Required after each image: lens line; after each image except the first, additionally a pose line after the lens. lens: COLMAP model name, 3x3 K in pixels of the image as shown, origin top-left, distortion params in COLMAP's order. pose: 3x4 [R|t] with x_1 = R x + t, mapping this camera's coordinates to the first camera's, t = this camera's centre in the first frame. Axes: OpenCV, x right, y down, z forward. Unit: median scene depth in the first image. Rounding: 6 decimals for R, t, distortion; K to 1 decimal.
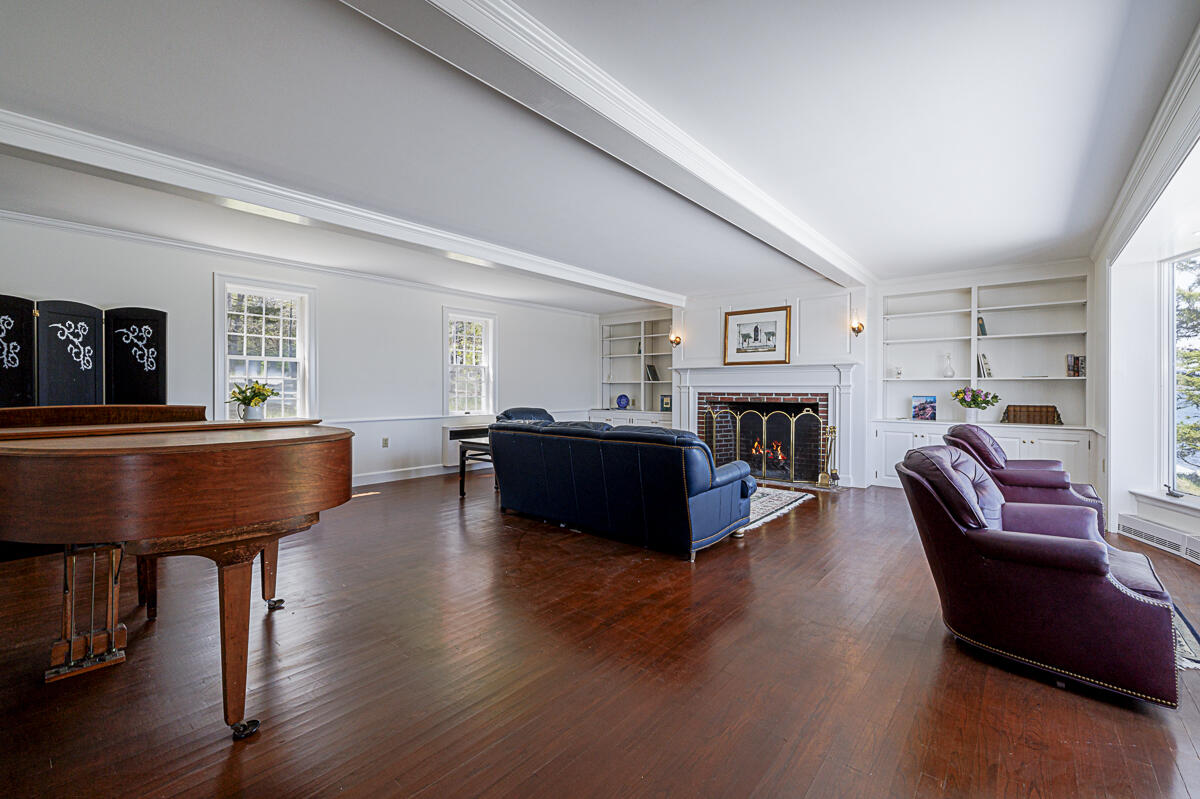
lens RADIAL K [[506.8, 0, 598.9], [0, 506.8, 393.9], [0, 0, 1]] dist [0.003090, 0.000105]
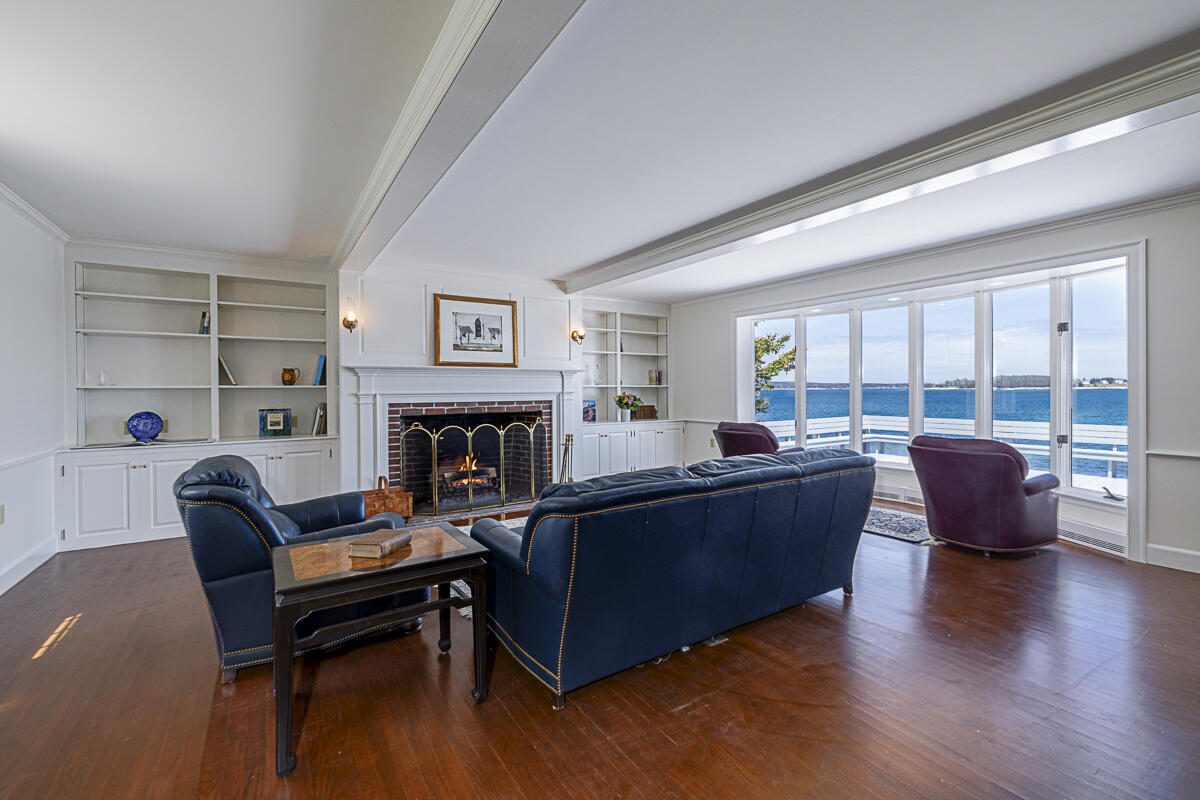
lens RADIAL K [[506.8, 0, 598.9], [0, 506.8, 394.4], [0, 0, 1]] dist [0.003090, 0.000105]
pose [[0.291752, -0.013473, 0.956399, -0.404034], [0.014954, 0.999843, 0.009524, -0.018816], [-0.956377, 0.011523, 0.291908, 0.588284]]
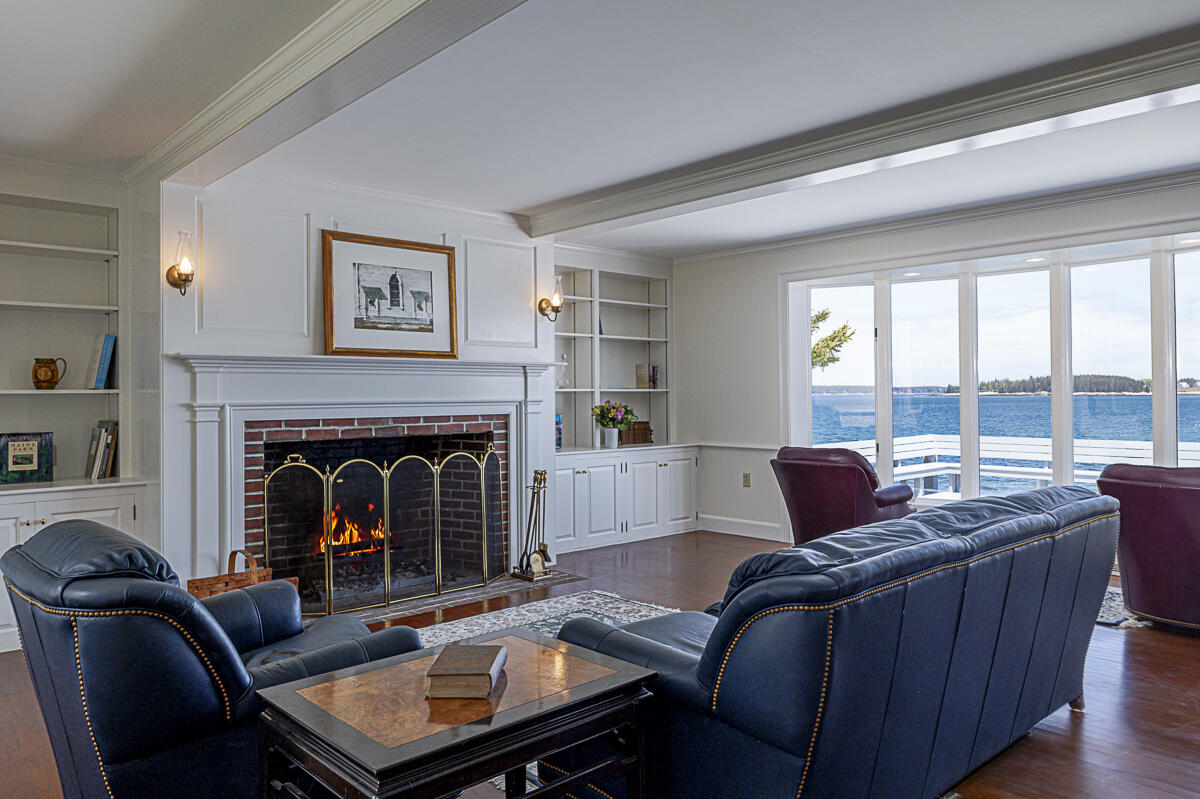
lens RADIAL K [[821.2, 0, 597.0], [0, 821.2, 392.0], [0, 0, 1]] dist [0.002004, 0.001745]
pose [[0.132741, 0.000566, 0.991151, -0.418508], [0.016633, 0.999858, -0.002798, -0.020379], [-0.991011, 0.016857, 0.132713, 0.719957]]
